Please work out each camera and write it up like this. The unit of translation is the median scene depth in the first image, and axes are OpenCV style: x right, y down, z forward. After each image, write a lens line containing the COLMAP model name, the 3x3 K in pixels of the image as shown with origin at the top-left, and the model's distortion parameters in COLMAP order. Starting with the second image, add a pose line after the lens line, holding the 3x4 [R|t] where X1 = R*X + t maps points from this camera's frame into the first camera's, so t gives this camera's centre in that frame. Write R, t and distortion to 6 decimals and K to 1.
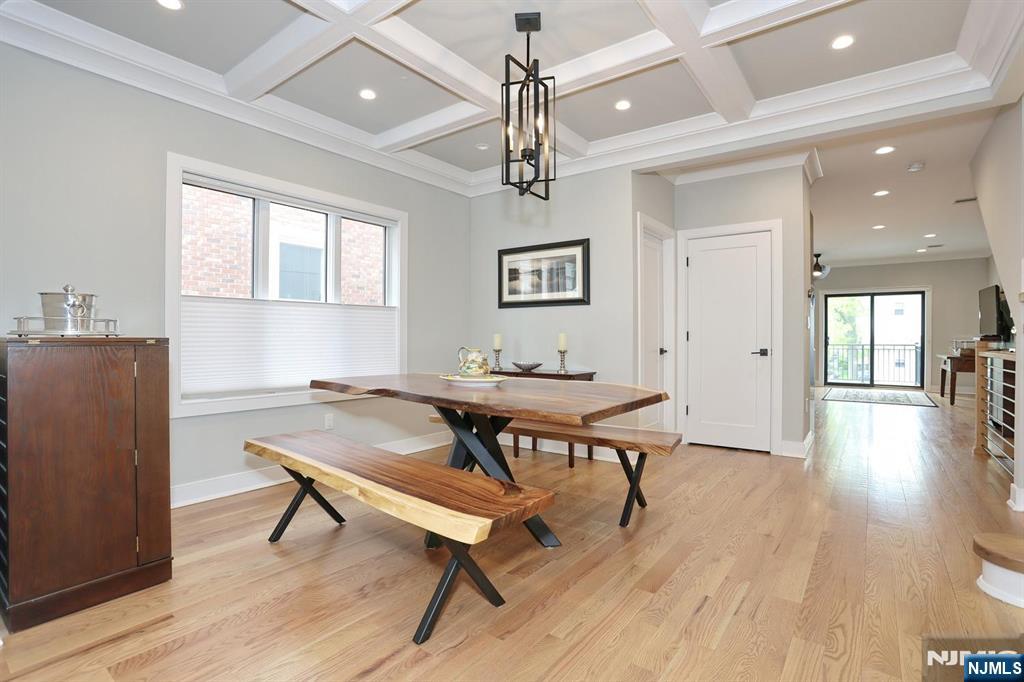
lens RADIAL K [[496.8, 0, 508.4], [0, 496.8, 340.0], [0, 0, 1]] dist [-0.072085, 0.028500]
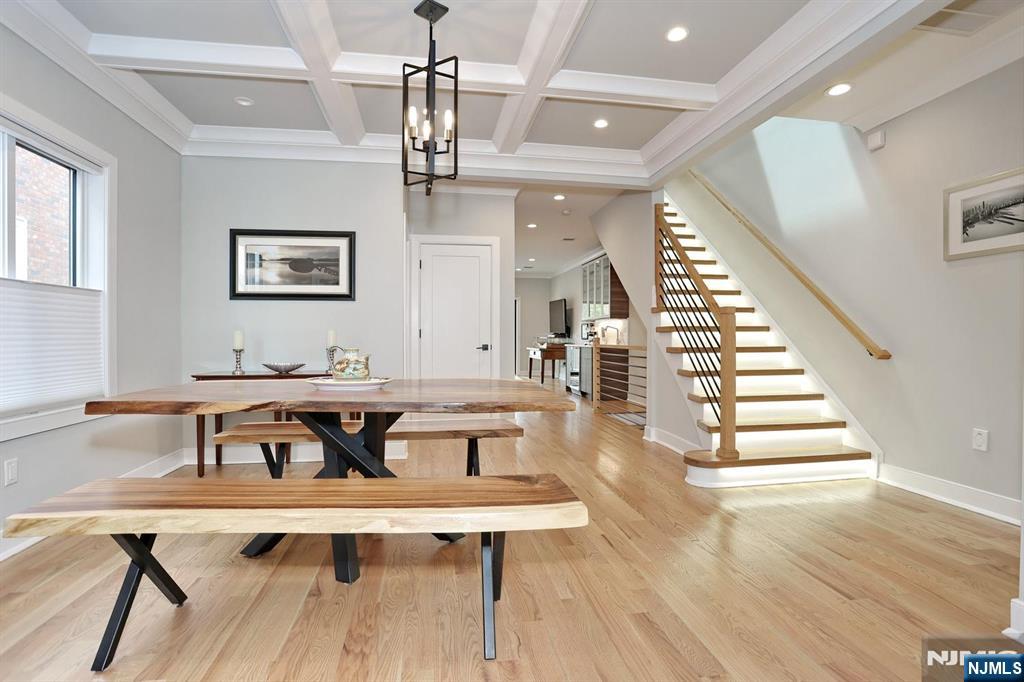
lens RADIAL K [[496.8, 0, 508.4], [0, 496.8, 340.0], [0, 0, 1]] dist [-0.072085, 0.028500]
pose [[0.691572, -0.006707, 0.722277, -0.320812], [0.002889, 0.999975, 0.006519, -0.000516], [-0.722302, -0.002422, 0.691574, 0.123516]]
